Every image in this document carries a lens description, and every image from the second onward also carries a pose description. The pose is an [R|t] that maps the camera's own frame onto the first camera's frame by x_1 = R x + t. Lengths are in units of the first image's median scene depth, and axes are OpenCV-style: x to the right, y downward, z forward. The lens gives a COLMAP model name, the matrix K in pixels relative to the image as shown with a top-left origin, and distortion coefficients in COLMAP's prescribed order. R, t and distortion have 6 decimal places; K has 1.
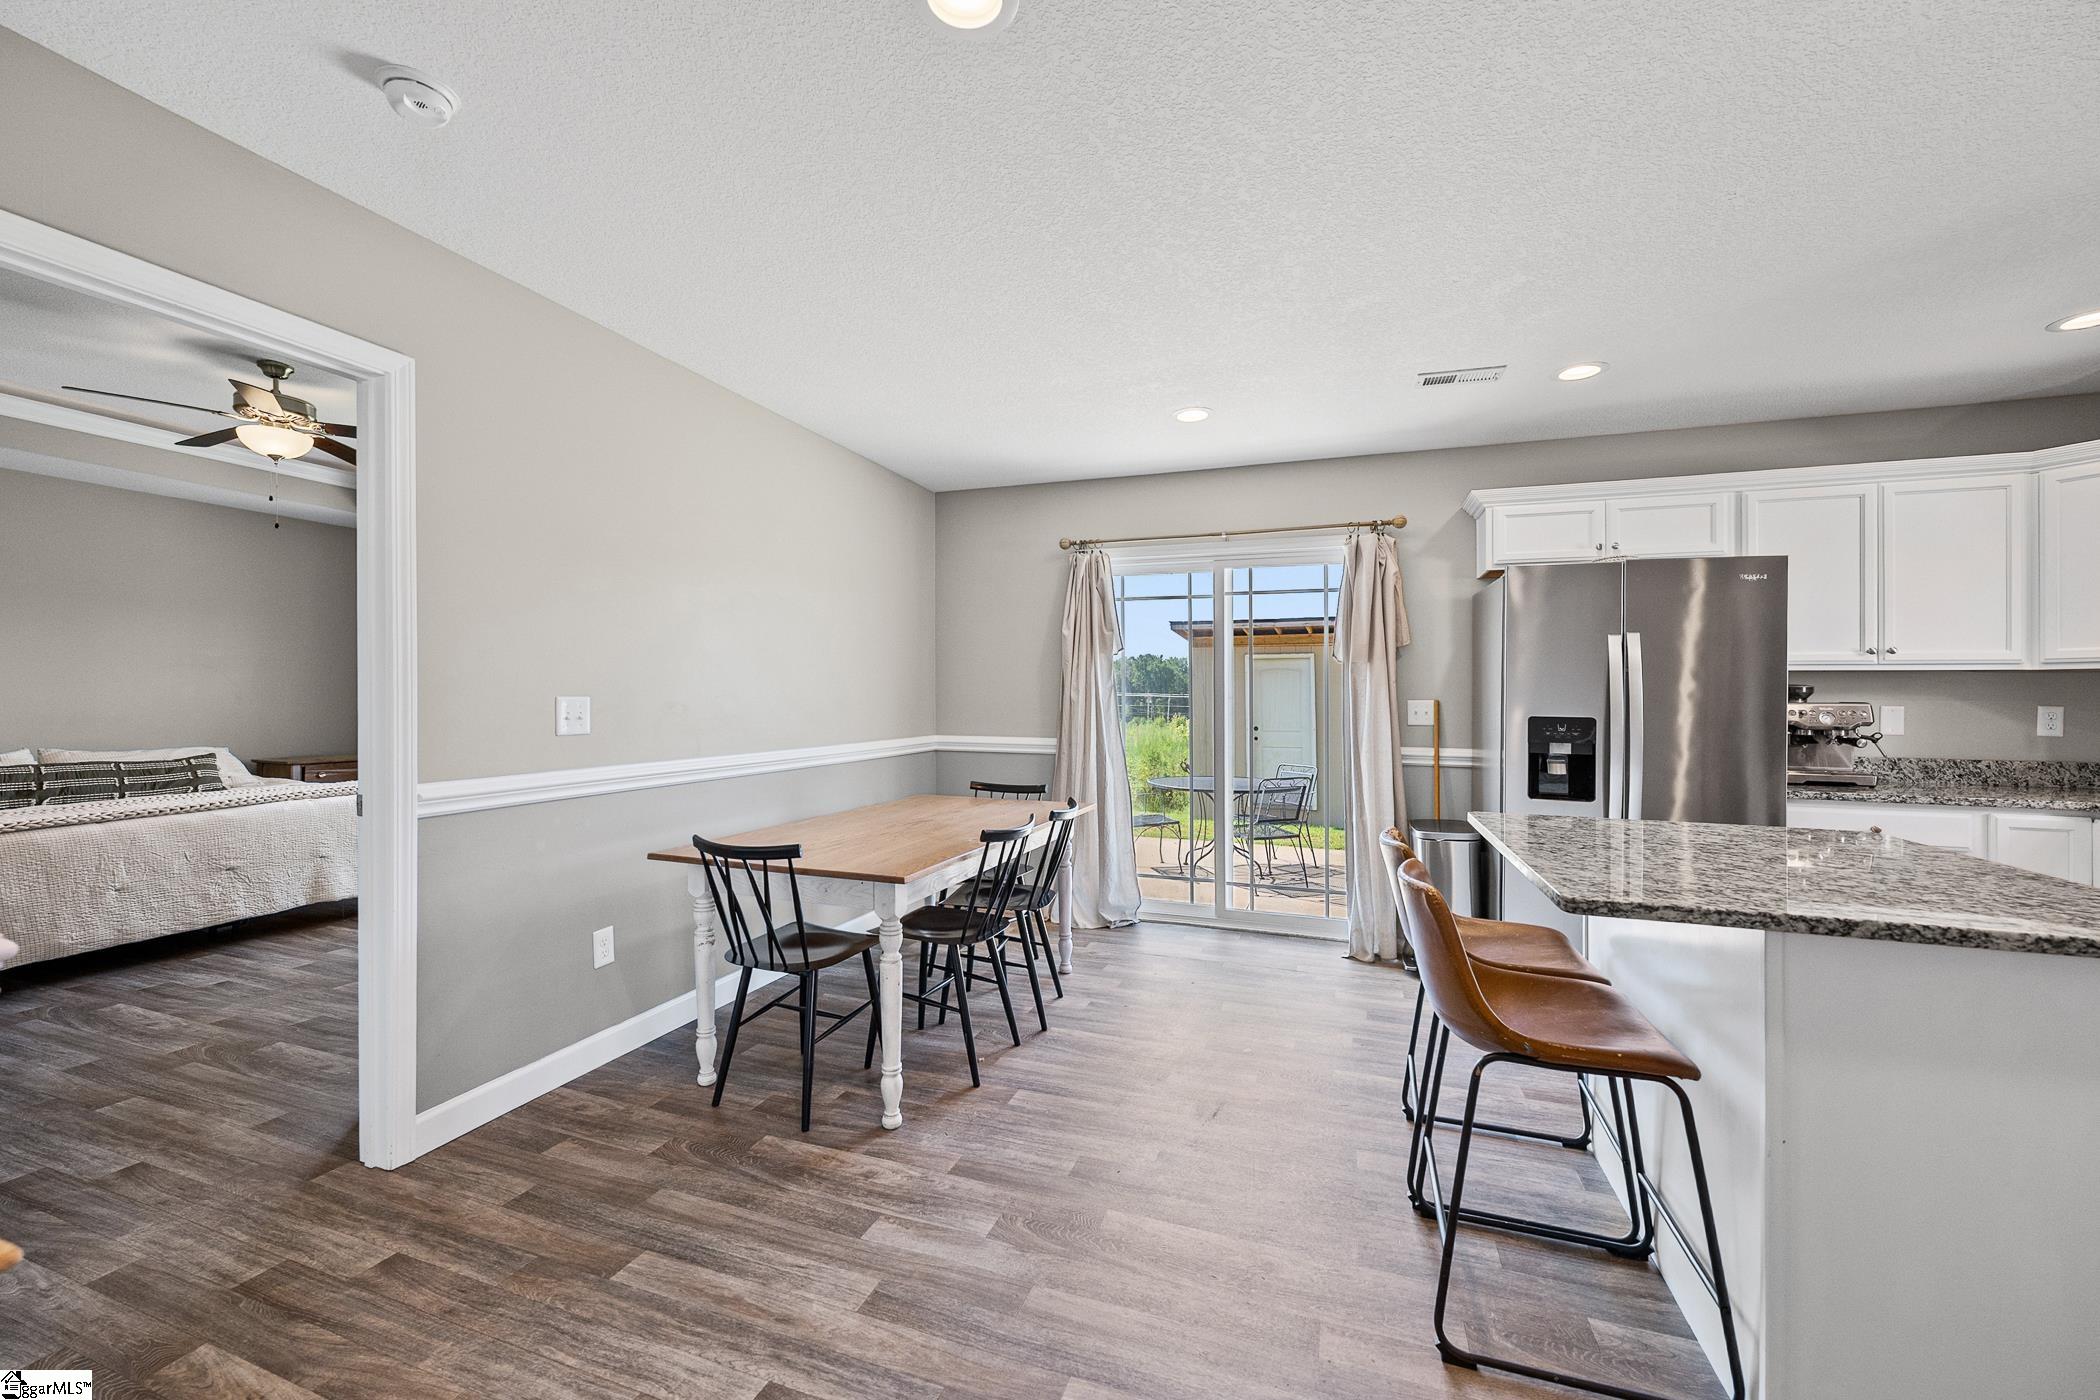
lens RADIAL K [[835.1, 0, 1043.7], [0, 835.1, 693.5], [0, 0, 1]] dist [-0.004131, 0.000847]
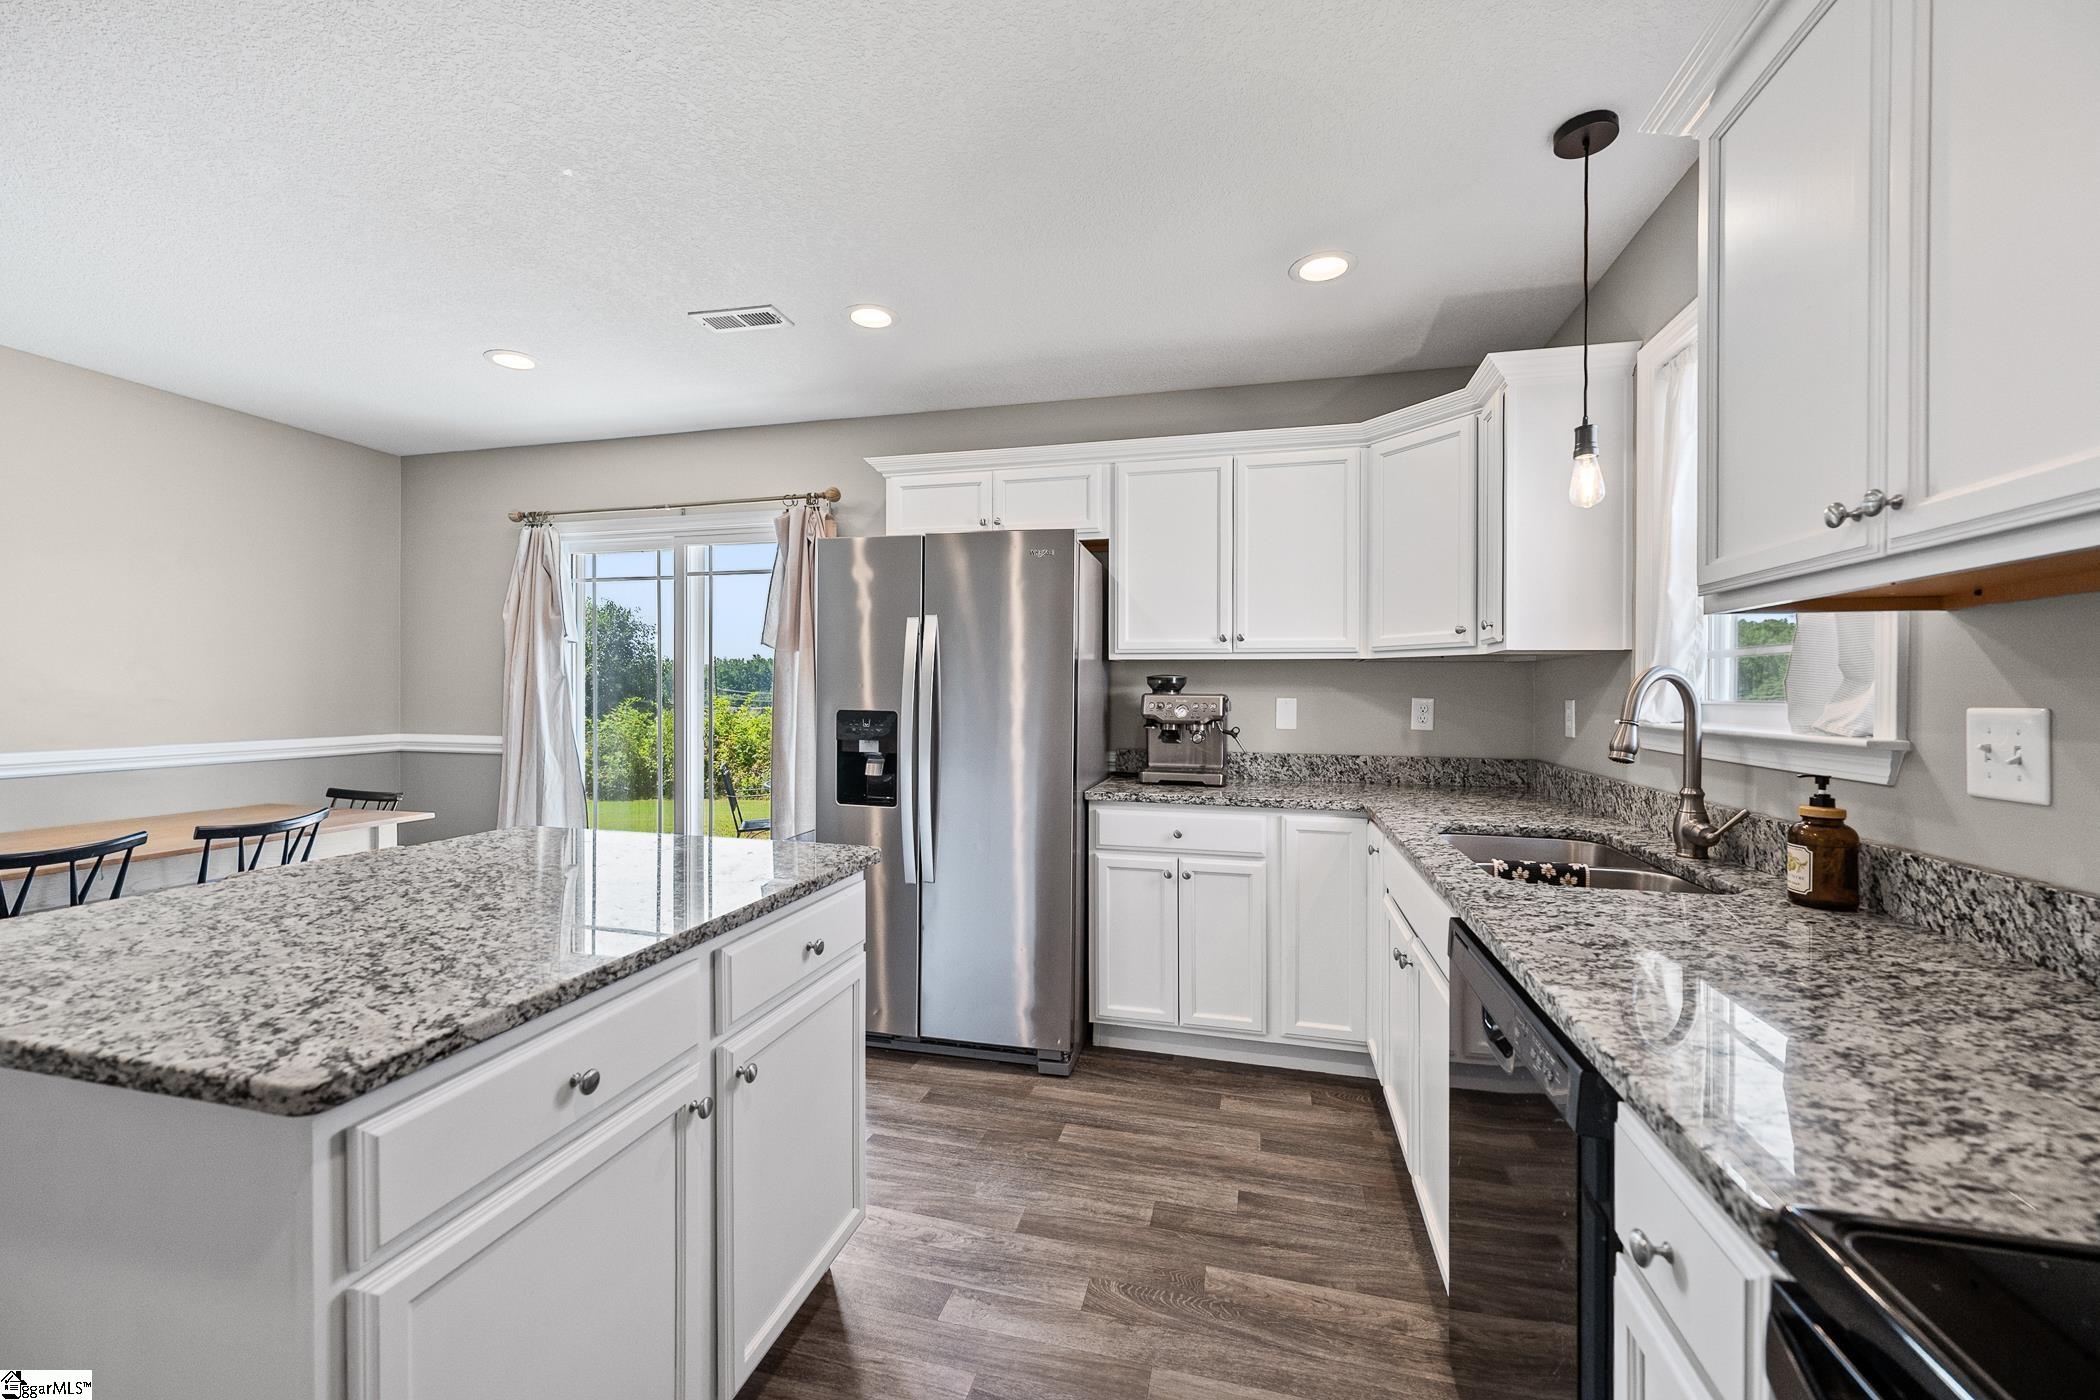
lens RADIAL K [[835.1, 0, 1012.1], [0, 835.1, 689.0], [0, 0, 1]] dist [-0.004131, 0.000847]
pose [[0.995790, 0.000884, 0.091662, 0.661522], [-0.000691, 0.999997, -0.002135, 0.007179], [-0.091664, 0.002062, 0.995788, 0.104307]]
